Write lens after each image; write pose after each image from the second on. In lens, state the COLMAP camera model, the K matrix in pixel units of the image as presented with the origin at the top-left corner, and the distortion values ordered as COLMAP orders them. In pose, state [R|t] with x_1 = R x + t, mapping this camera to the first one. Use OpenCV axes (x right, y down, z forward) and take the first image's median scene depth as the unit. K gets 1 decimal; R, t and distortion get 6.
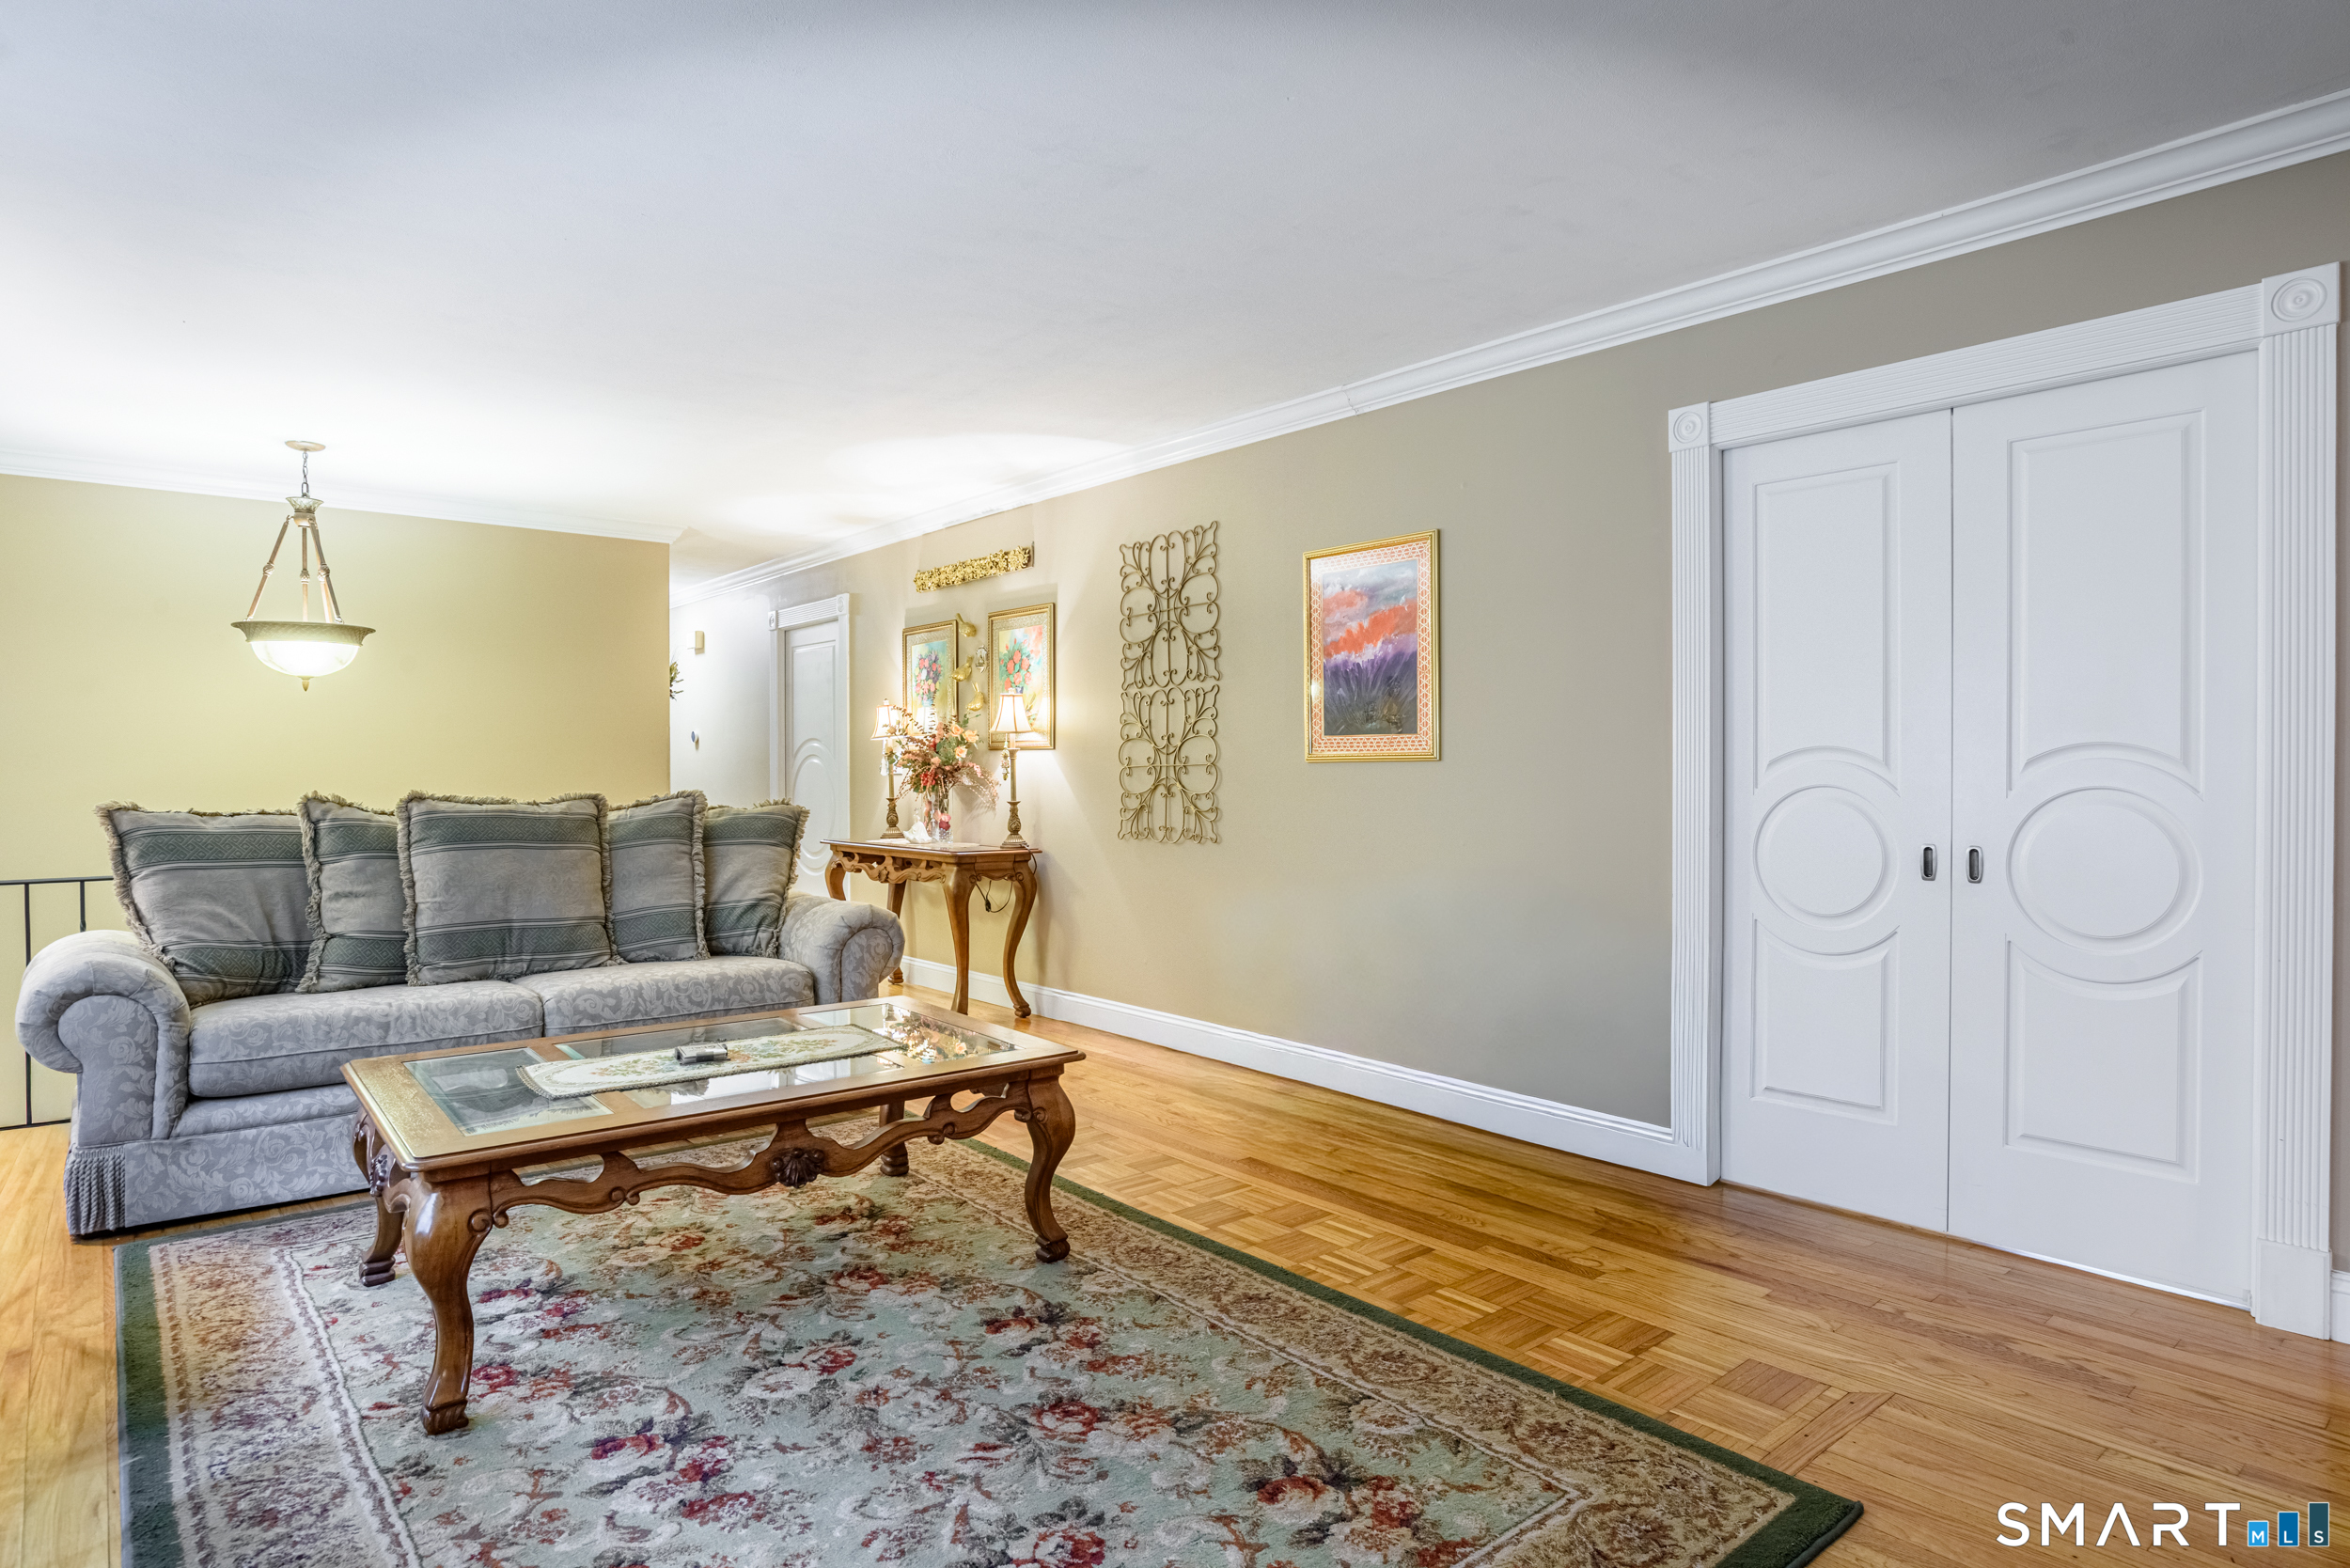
lens RADIAL K [[1284.3, 0, 1189.9], [0, 1284.3, 774.5], [0, 0, 1]] dist [-0.031960, 0.004536]
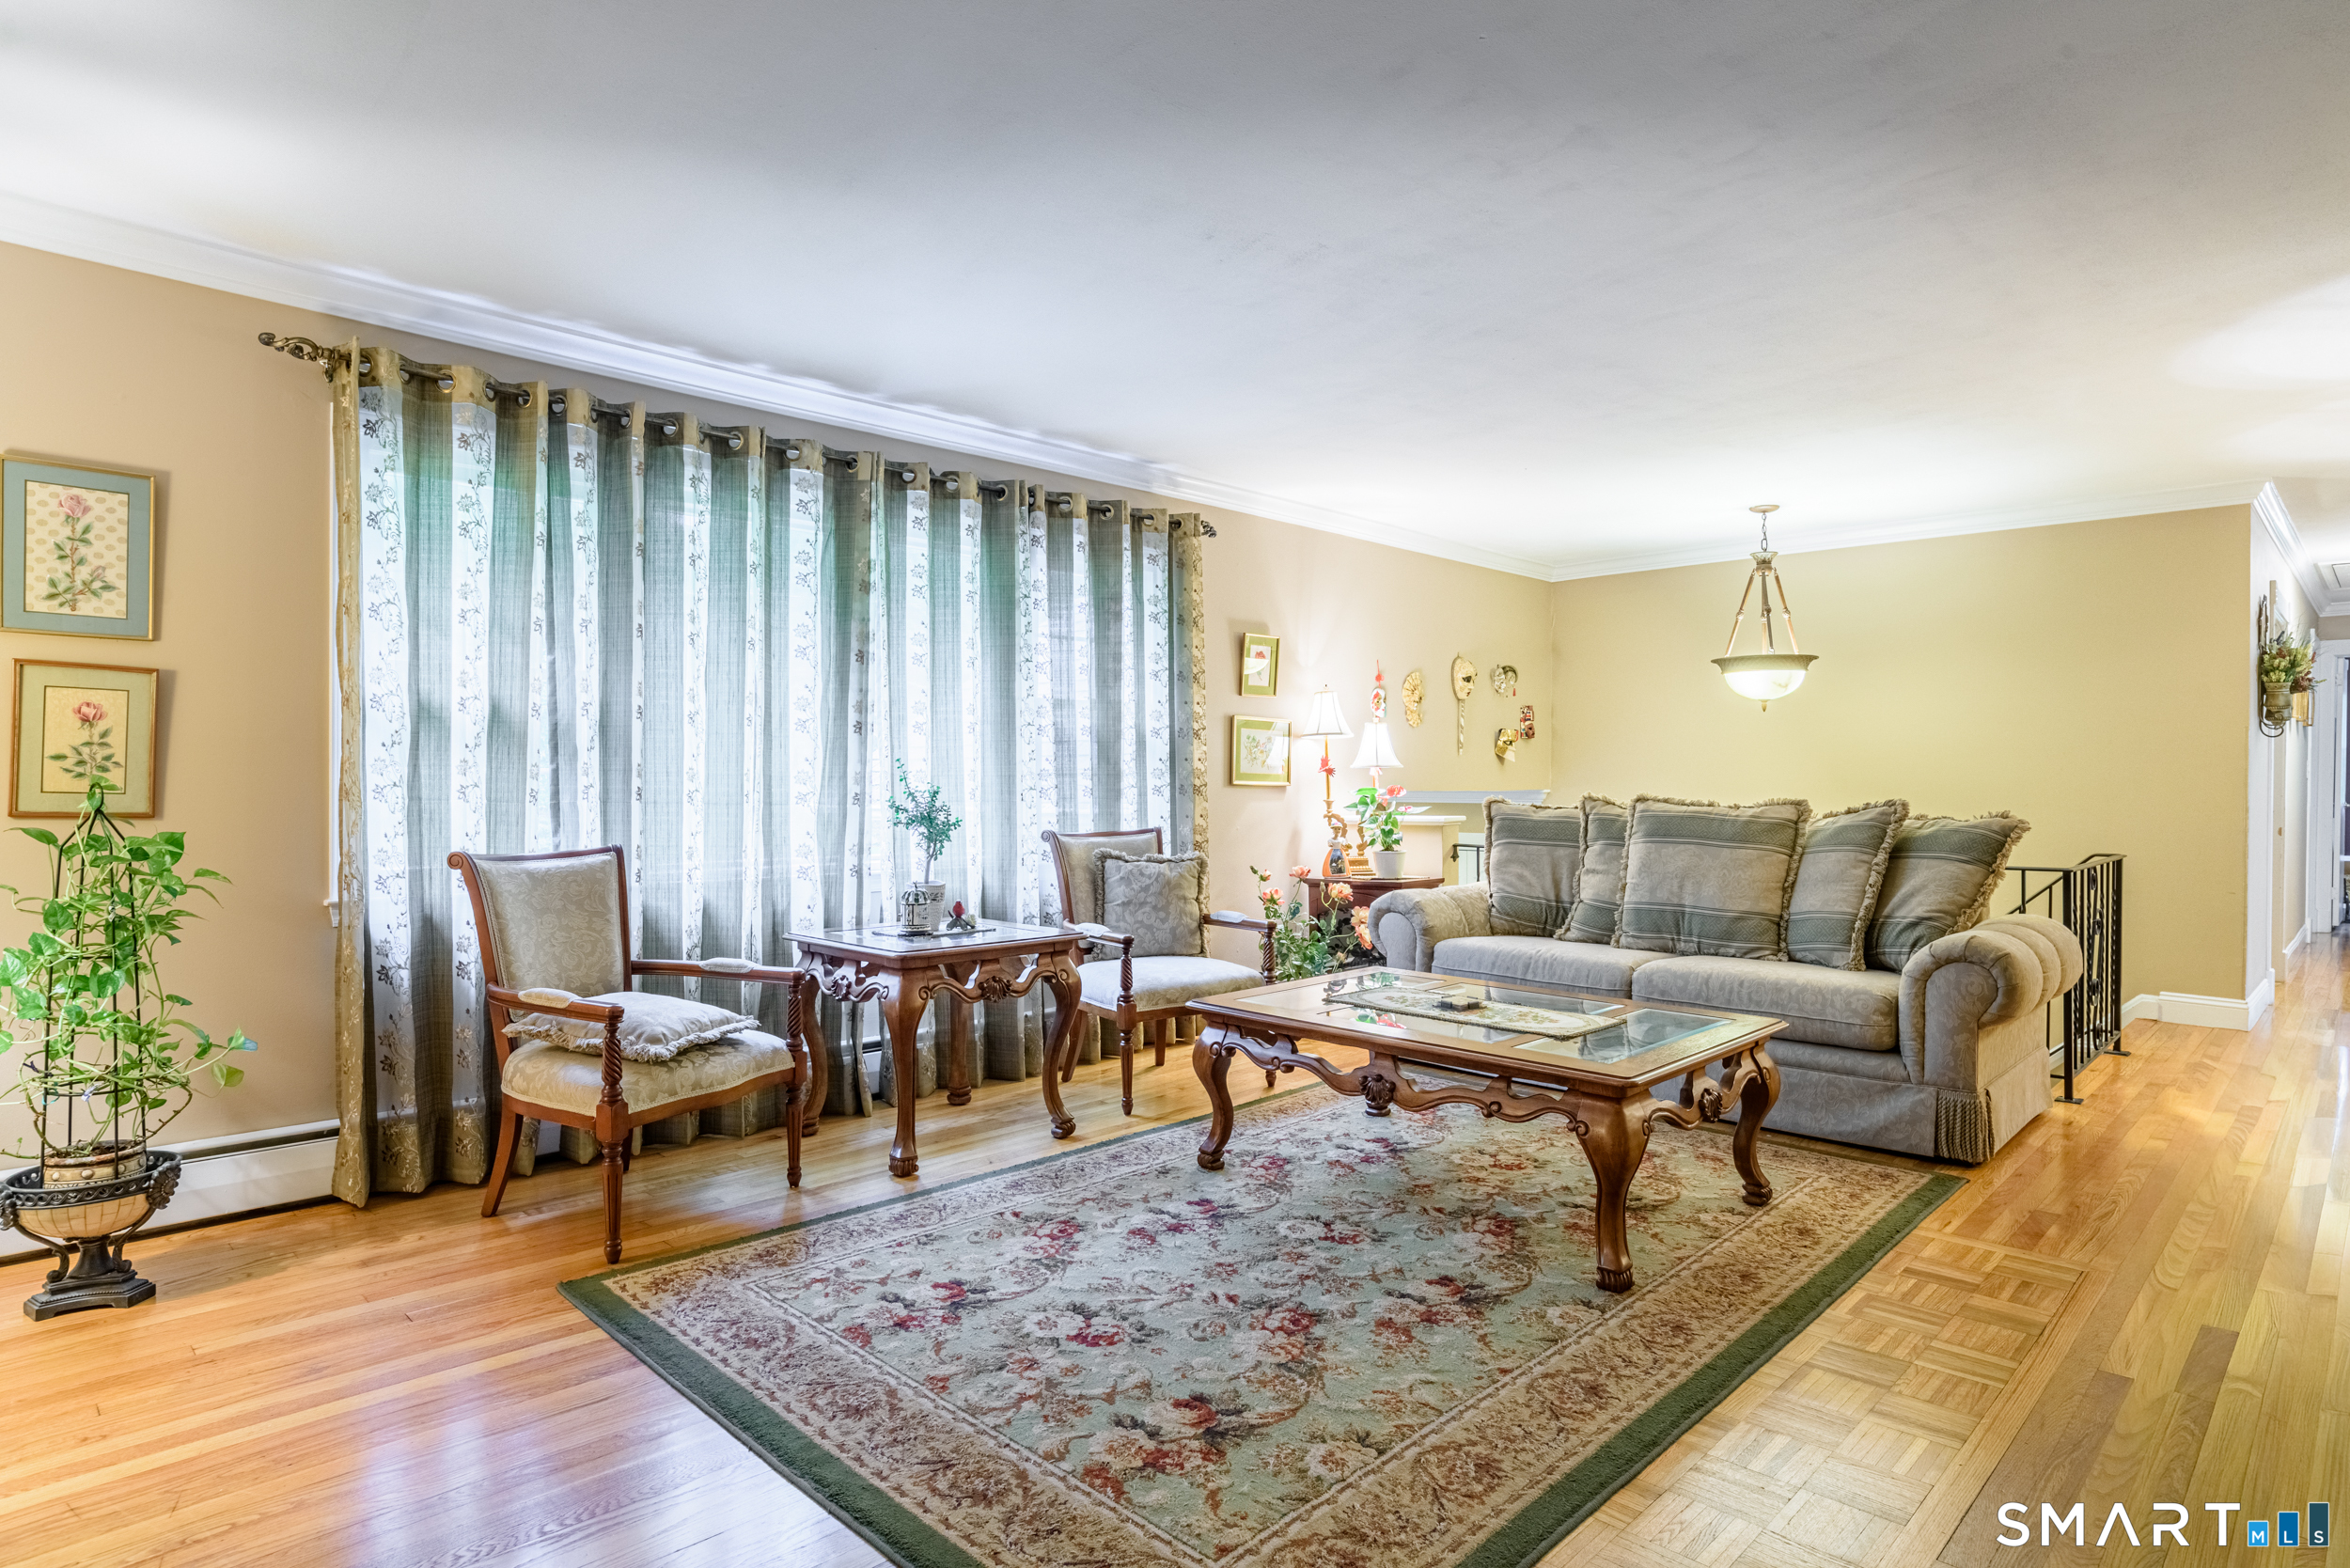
lens RADIAL K [[1284.3, 0, 1191.1], [0, 1284.3, 768.0], [0, 0, 1]] dist [-0.031960, 0.004536]
pose [[0.096064, -0.004795, -0.995364, 0.707063], [-0.008664, 0.999946, -0.005653, -0.001525], [0.995337, 0.009167, 0.096017, 0.518035]]
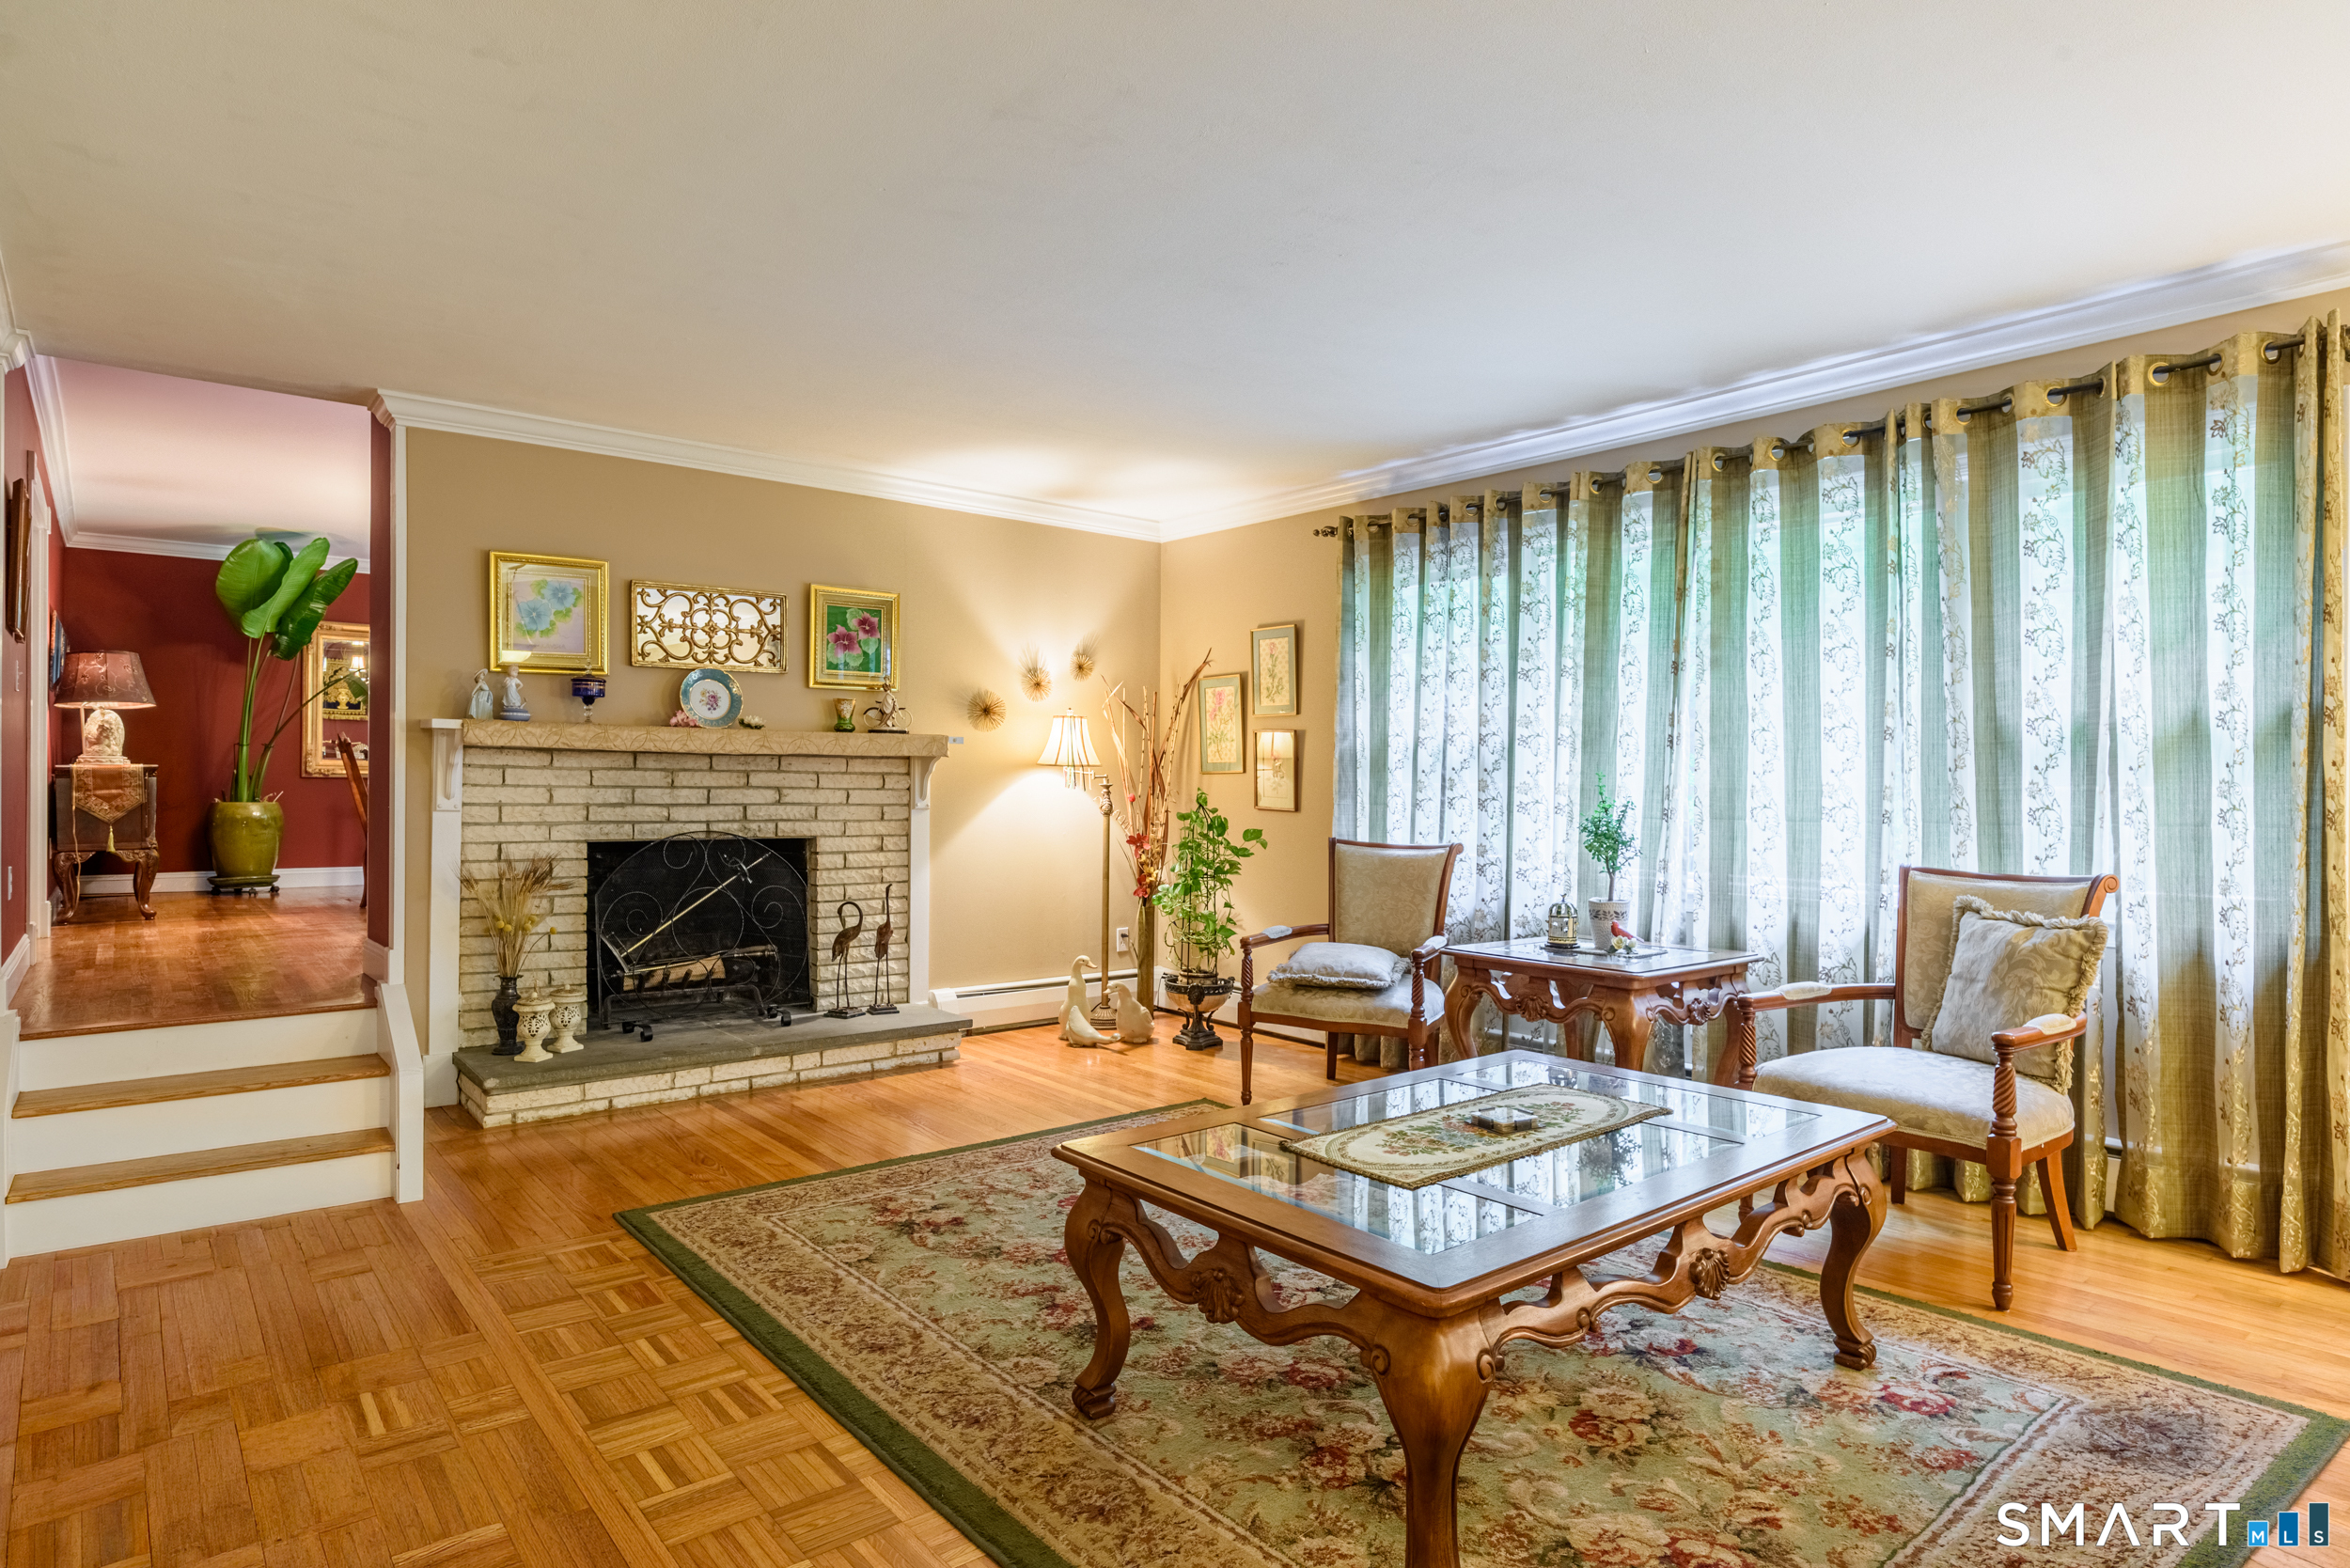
lens RADIAL K [[1284.3, 0, 1223.1], [0, 1284.3, 794.0], [0, 0, 1]] dist [-0.031960, 0.004536]
pose [[-0.999875, -0.005858, -0.014695, -0.150815], [-0.006028, 0.999915, 0.011553, -0.007129], [0.014626, 0.011641, -0.999825, 1.555549]]
